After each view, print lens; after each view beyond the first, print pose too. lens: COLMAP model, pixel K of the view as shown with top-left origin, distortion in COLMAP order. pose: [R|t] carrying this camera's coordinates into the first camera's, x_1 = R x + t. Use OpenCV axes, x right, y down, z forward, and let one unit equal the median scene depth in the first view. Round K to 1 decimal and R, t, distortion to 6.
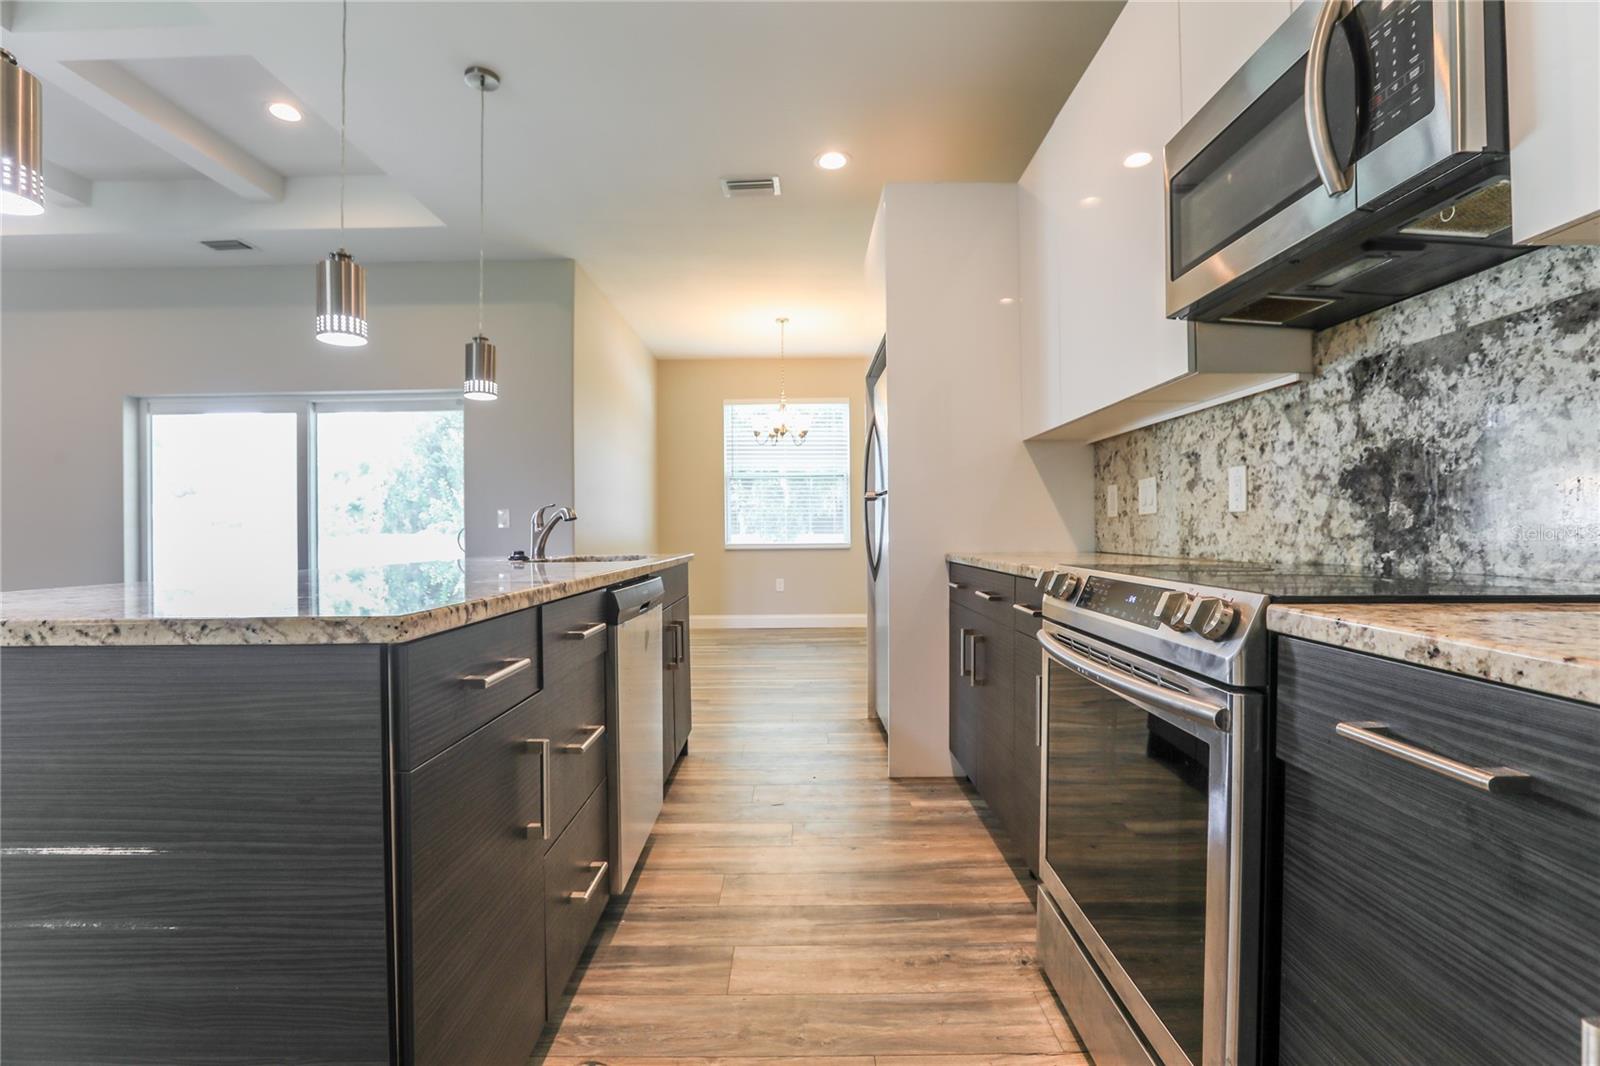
lens RADIAL K [[731.6, 0, 800.0], [0, 731.6, 533.0], [0, 0, 1]] dist [-0.031742, 0.000722]
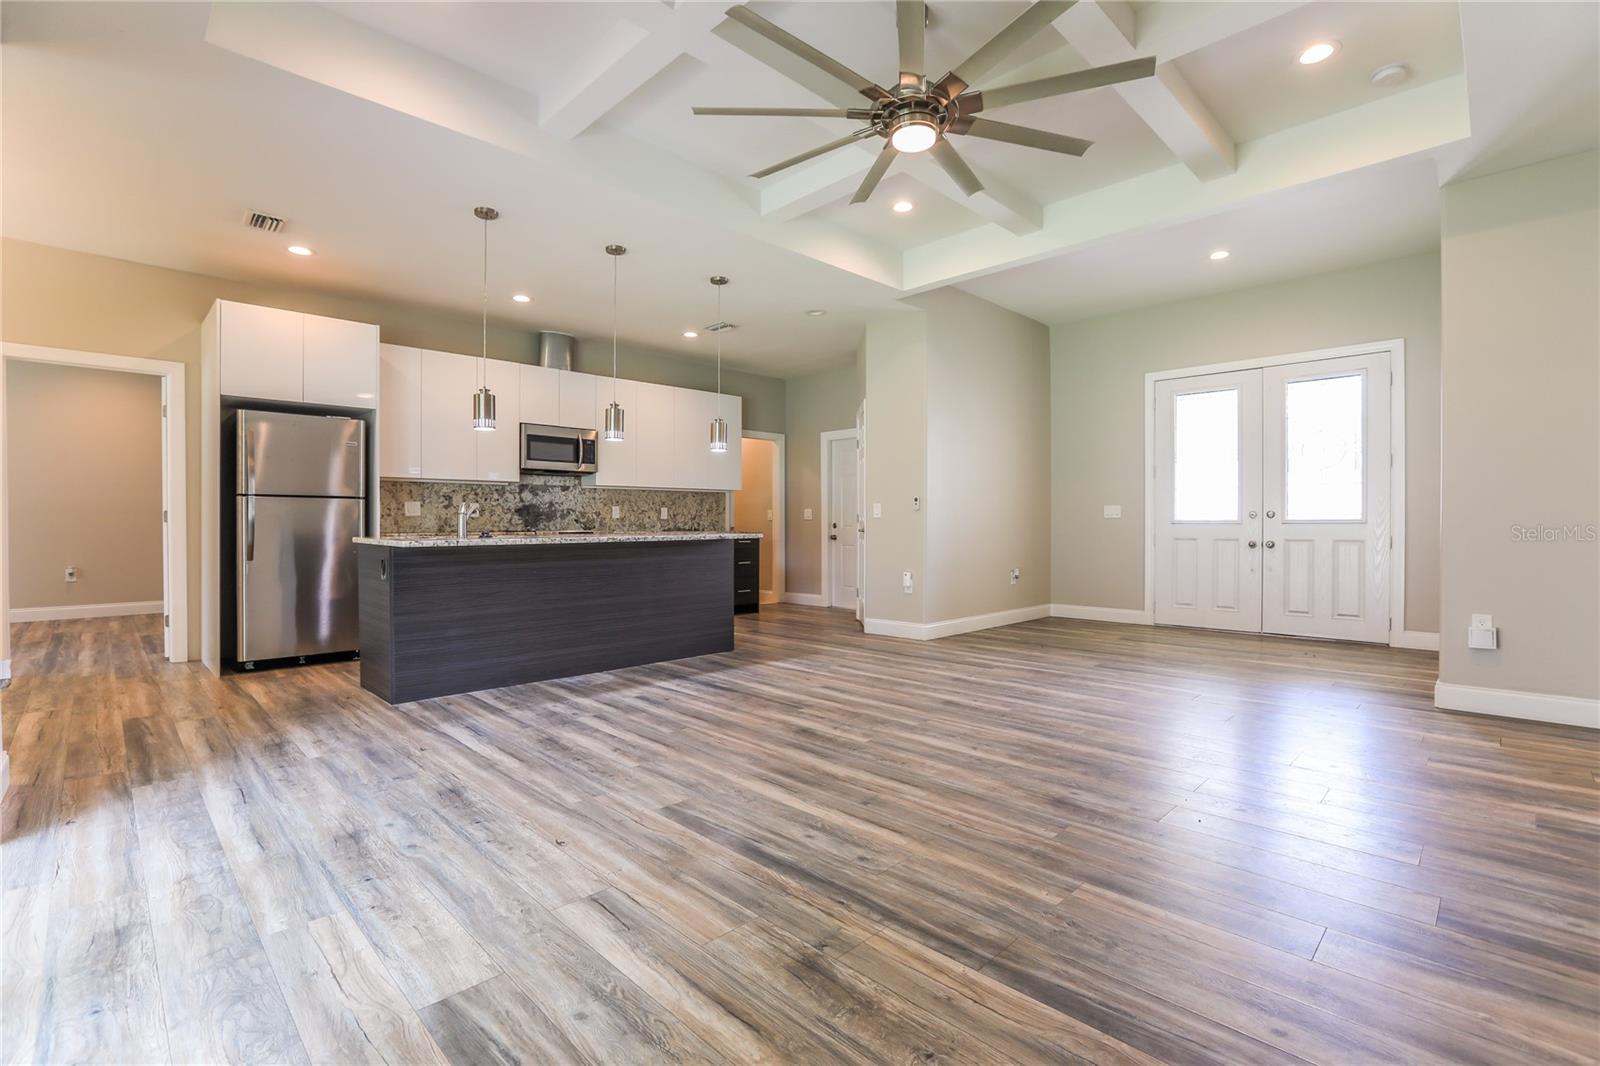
lens RADIAL K [[731.6, 0, 800.0], [0, 731.6, 533.0], [0, 0, 1]] dist [-0.031742, 0.000722]
pose [[-0.710654, -0.001010, 0.703541, -2.918804], [0.008877, 0.999906, 0.010403, 0.024170], [-0.703486, 0.013638, -0.710578, 2.411640]]
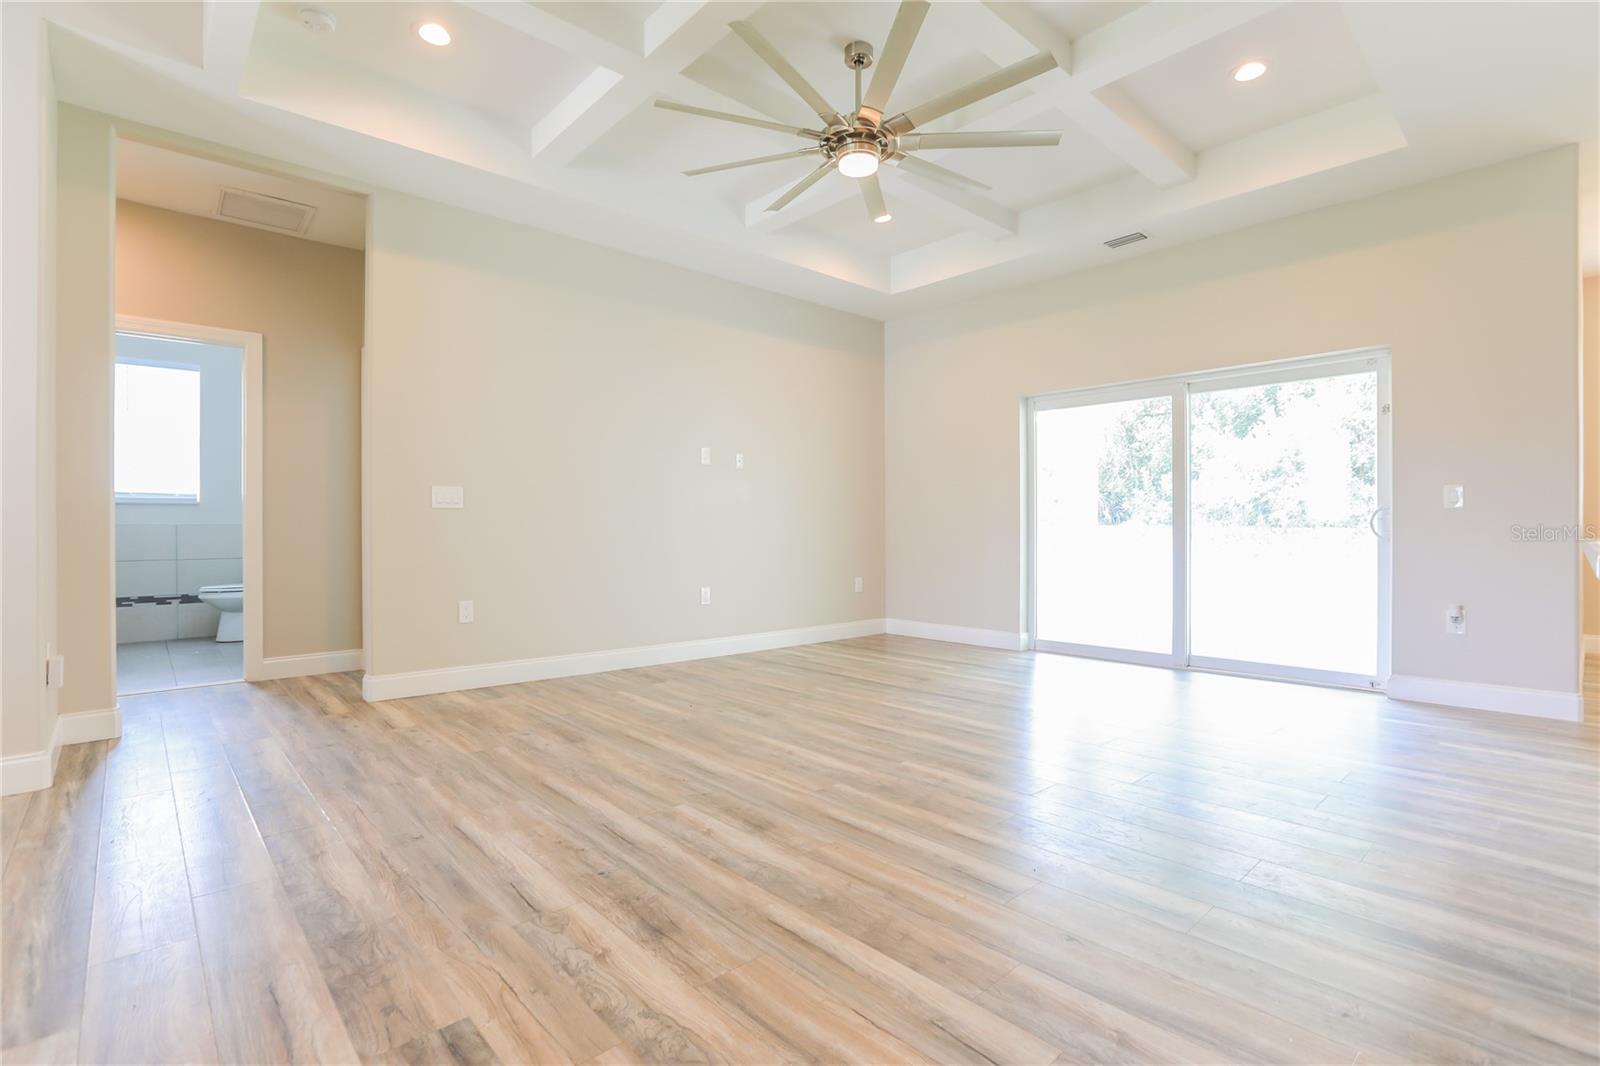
lens RADIAL K [[751.7, 0, 800.3], [0, 751.7, 524.5], [0, 0, 1]] dist [-0.028656, 0.000478]
pose [[0.683091, 0.004704, -0.730318, -0.769390], [-0.007191, 0.999974, -0.000286, 0.042319], [0.730298, 0.005447, 0.683107, -0.216551]]
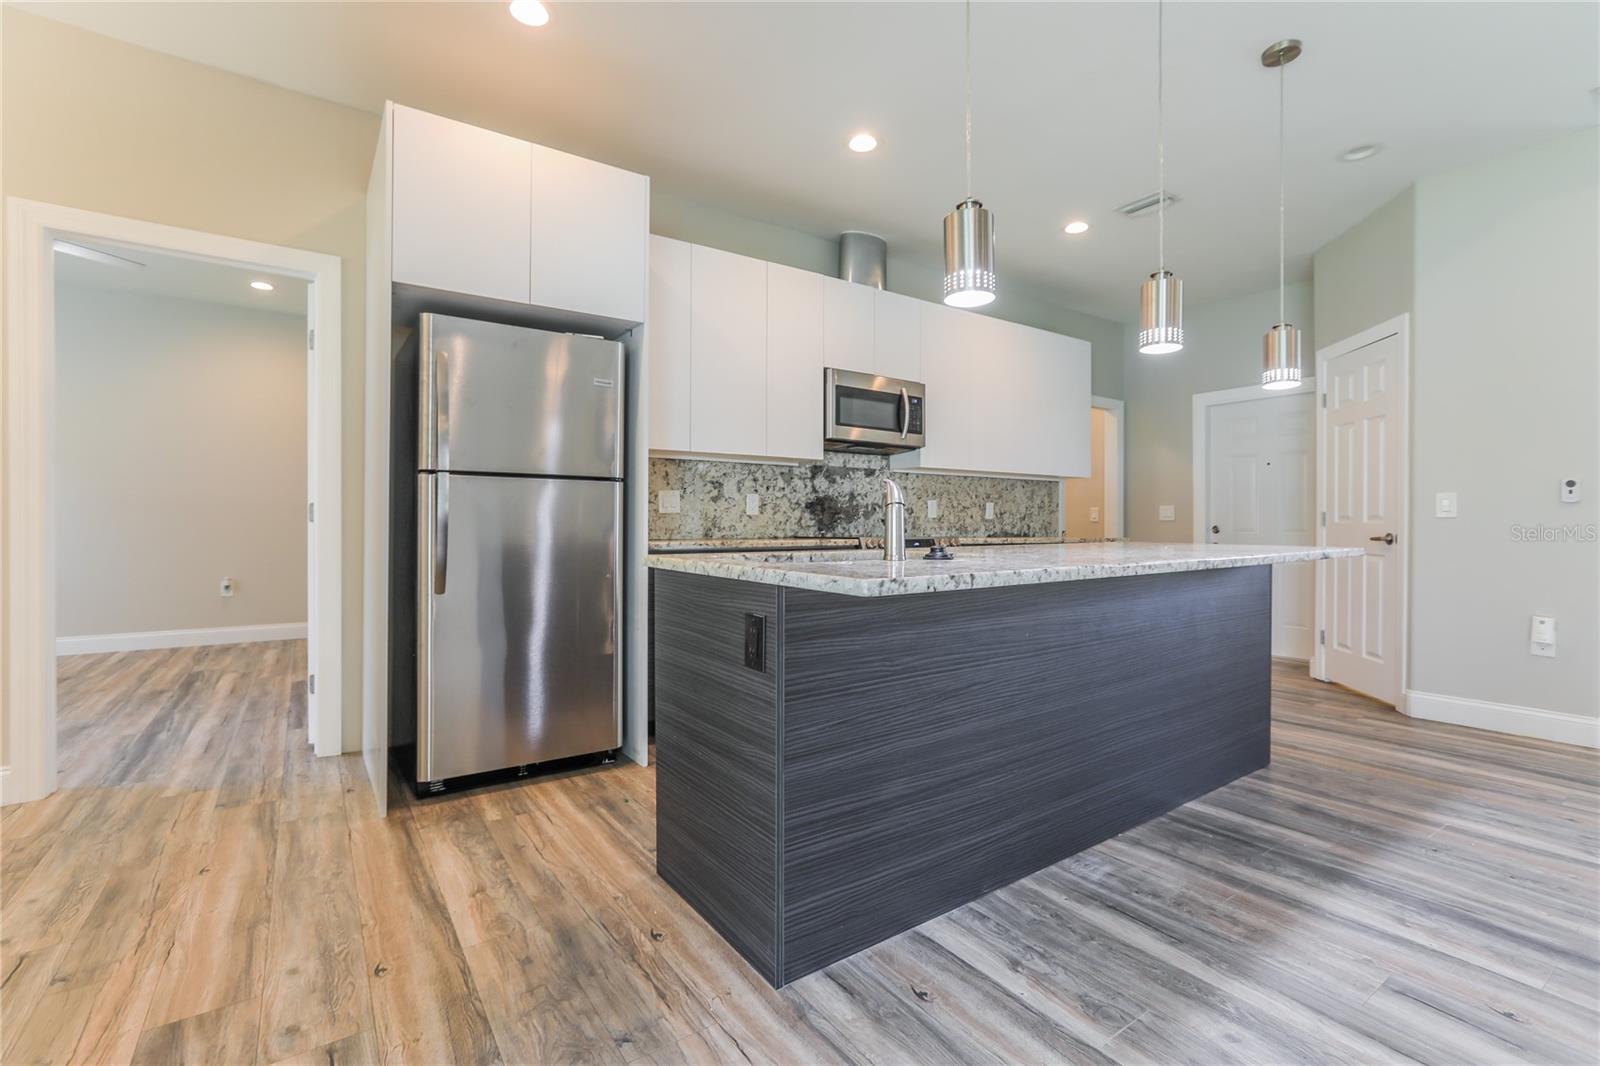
lens RADIAL K [[727.4, 0, 796.4], [0, 727.4, 527.4], [0, 0, 1]] dist [-0.026904, 0.000797]
pose [[-0.570600, 0.004041, 0.821219, -1.285490], [0.005551, 0.999984, -0.001065, 0.010715], [-0.821210, 0.003951, -0.570613, 2.205579]]
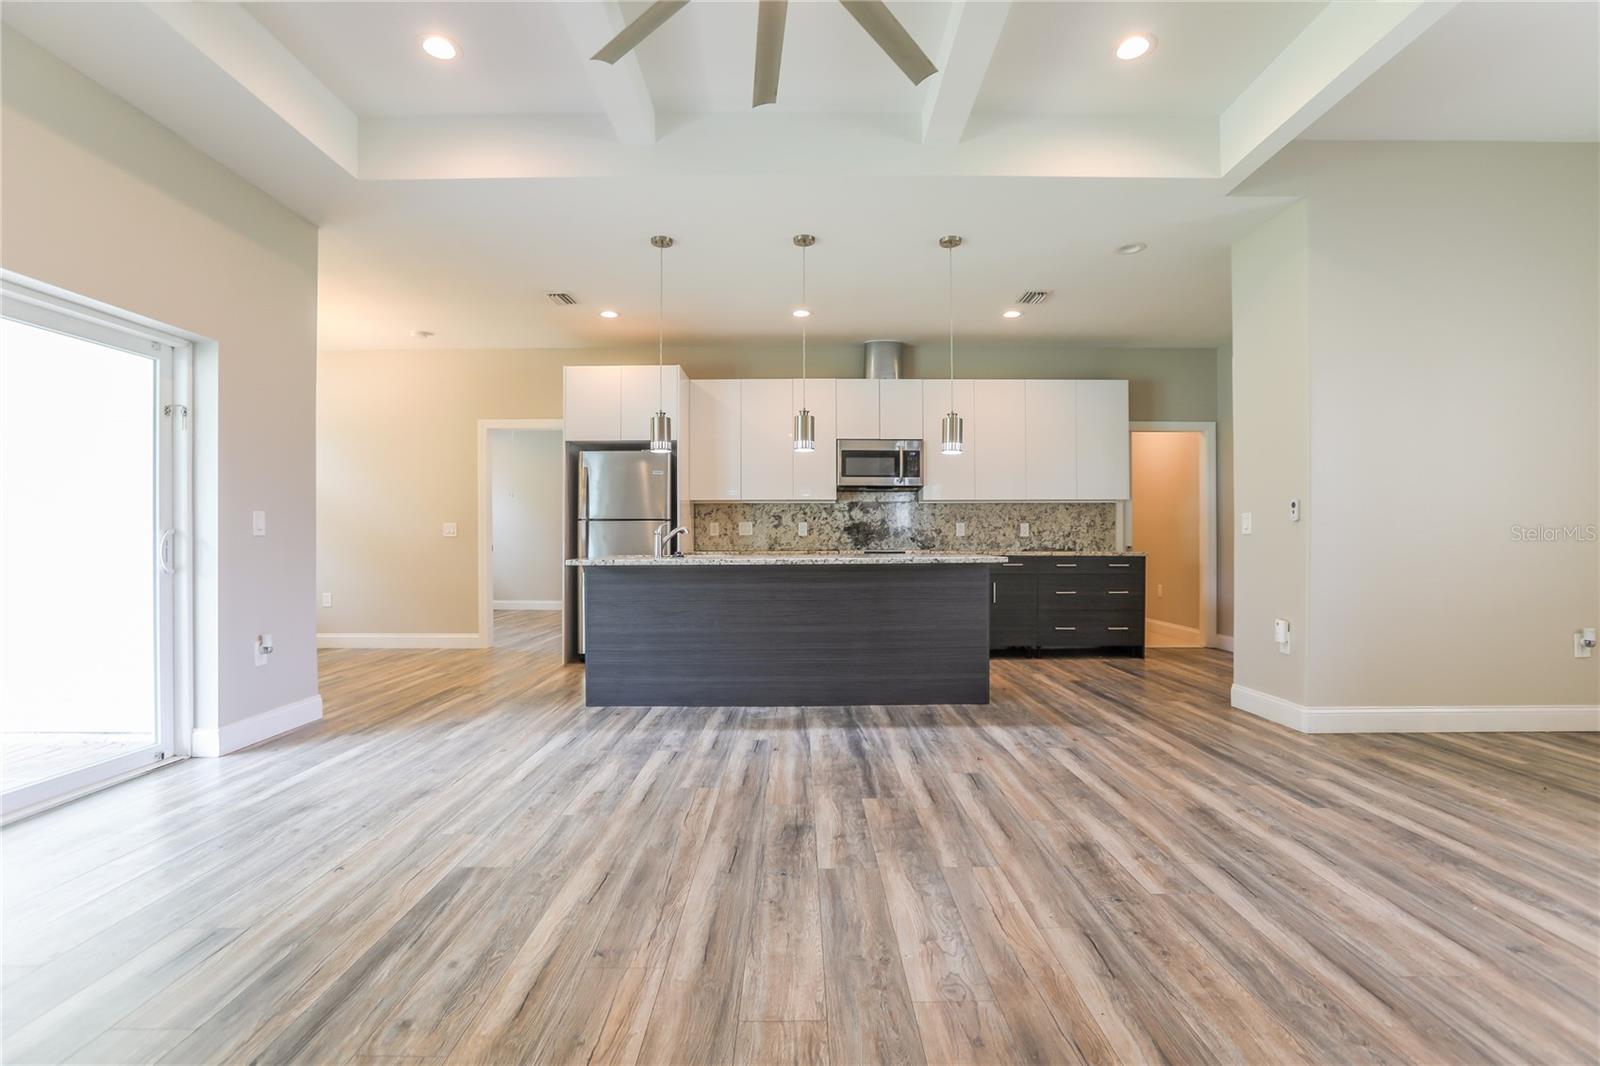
lens RADIAL K [[740.8, 0, 799.6], [0, 740.8, 545.8], [0, 0, 1]] dist [-0.054823, 0.021819]
pose [[-0.011326, 0.001258, 0.999935, -2.988174], [0.006119, 0.999981, -0.001188, 0.022716], [-0.999917, 0.006105, -0.011333, 1.096847]]
